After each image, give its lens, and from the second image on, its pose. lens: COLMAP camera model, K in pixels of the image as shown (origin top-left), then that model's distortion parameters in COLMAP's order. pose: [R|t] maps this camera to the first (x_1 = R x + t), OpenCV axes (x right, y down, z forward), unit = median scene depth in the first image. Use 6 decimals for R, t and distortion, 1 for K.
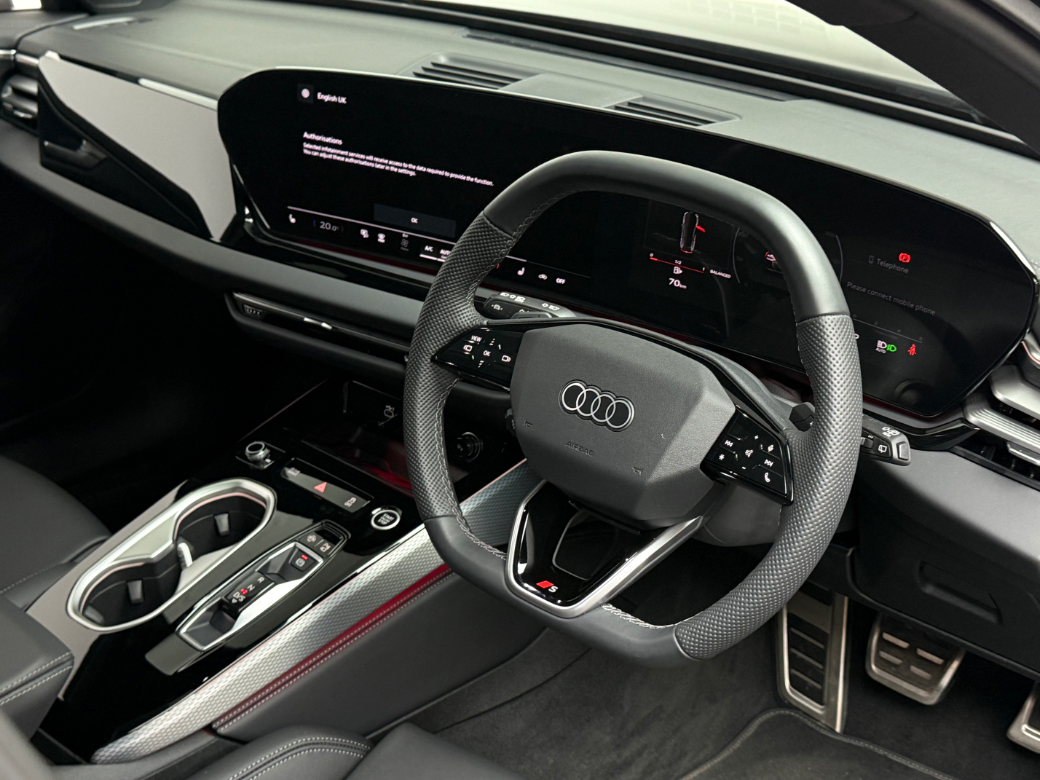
lens RADIAL K [[1608.4, 0, 520.0], [0, 1608.4, 390.0], [0, 0, 1]] dist [0.097373, -0.029049]
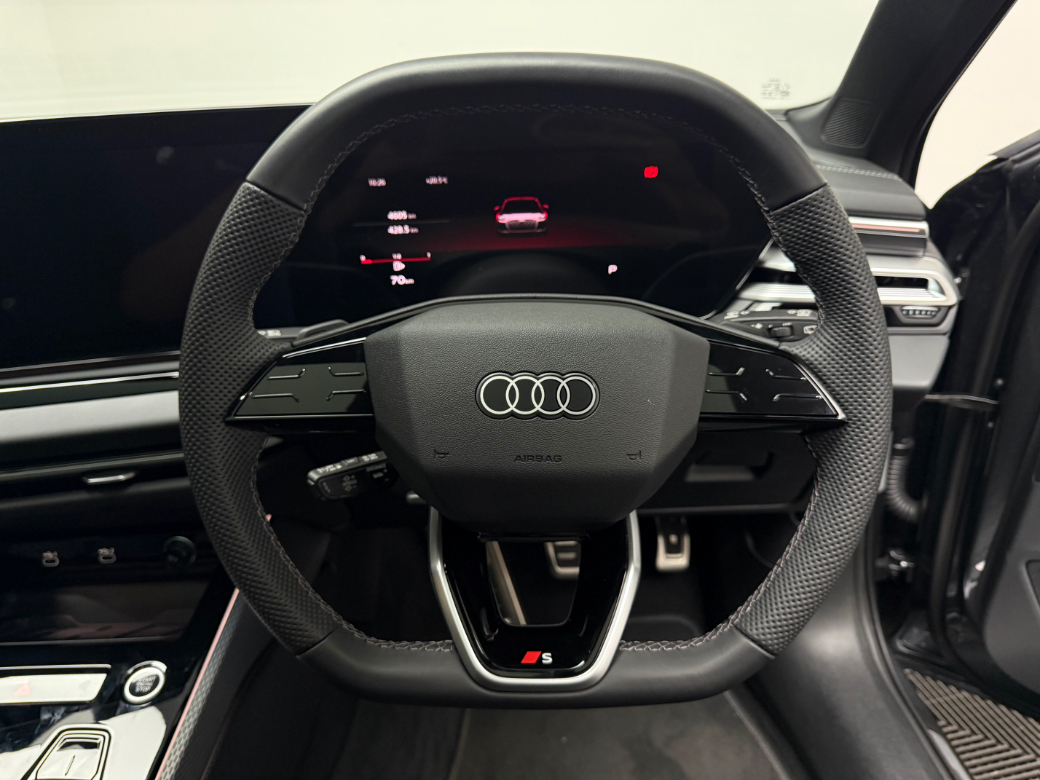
lens RADIAL K [[754.0, 0, 520.0], [0, 754.0, 390.0], [0, 0, 1]] dist [0.027483, -0.000530]
pose [[0.735723, -0.318839, 0.597539, -0.118662], [0.343394, 0.936057, 0.076662, -0.015431], [-0.583774, 0.148789, 0.798167, 0.564352]]
